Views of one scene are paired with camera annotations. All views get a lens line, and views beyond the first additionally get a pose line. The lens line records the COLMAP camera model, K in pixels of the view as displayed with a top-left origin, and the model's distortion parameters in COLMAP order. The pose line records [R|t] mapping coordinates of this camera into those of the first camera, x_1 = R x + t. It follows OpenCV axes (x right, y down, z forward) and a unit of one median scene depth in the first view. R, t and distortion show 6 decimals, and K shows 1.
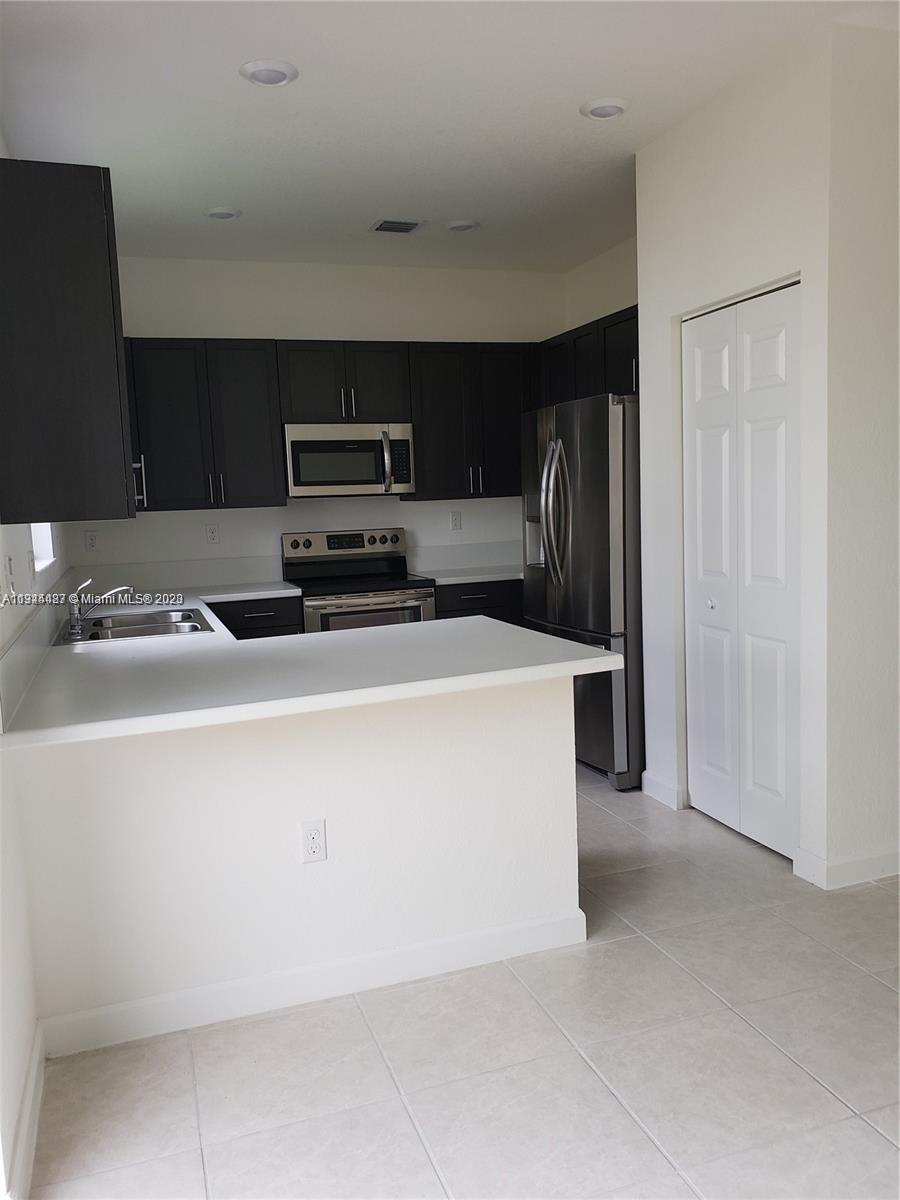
lens RADIAL K [[935.6, 0, 455.7], [0, 935.6, 602.6], [0, 0, 1]] dist [0.044238, -0.102539]
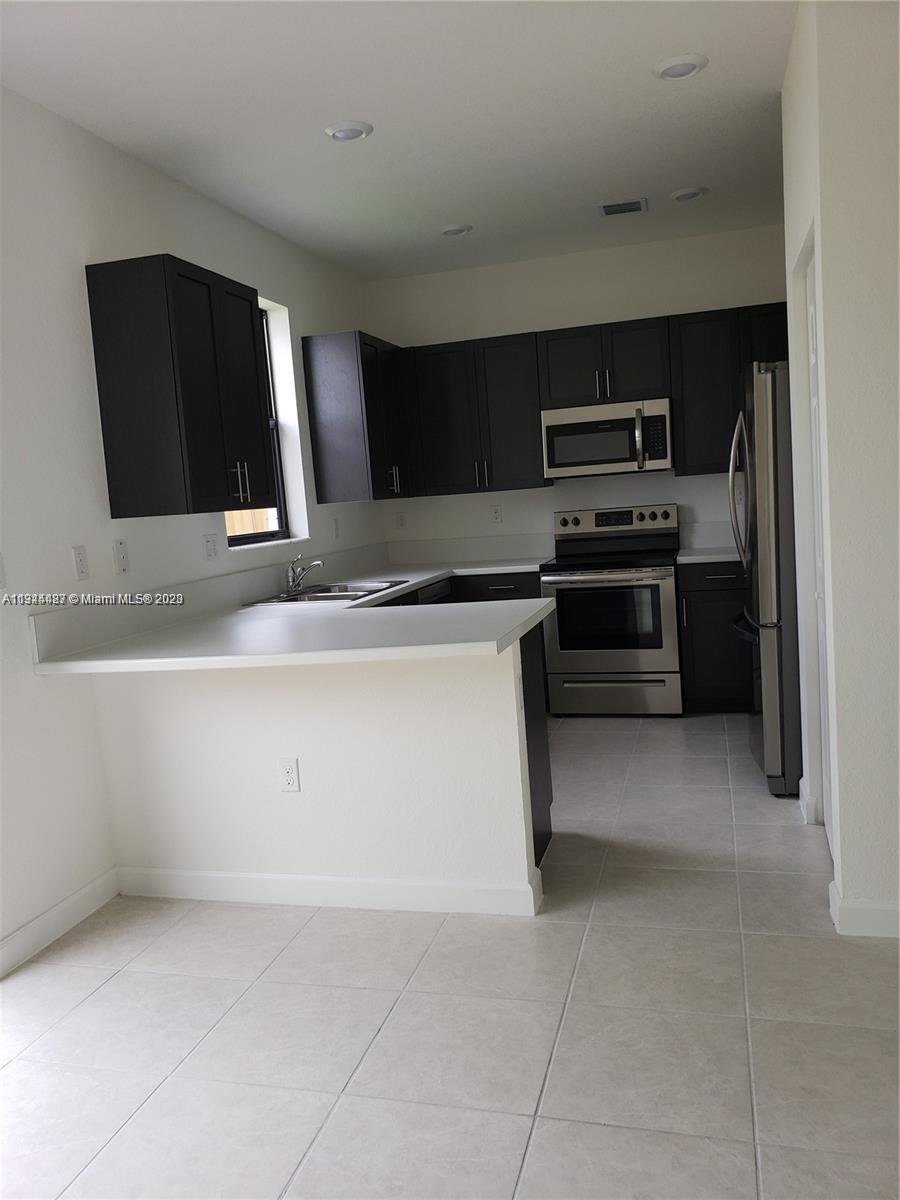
lens RADIAL K [[957.8, 0, 450.0], [0, 957.8, 600.0], [0, 0, 1]] dist [0.049821, -0.104846]
pose [[0.811117, 0.042545, -0.583334, 0.371178], [-0.019682, 0.998771, 0.045478, -0.021656], [0.584552, -0.025407, 0.810958, 0.045795]]
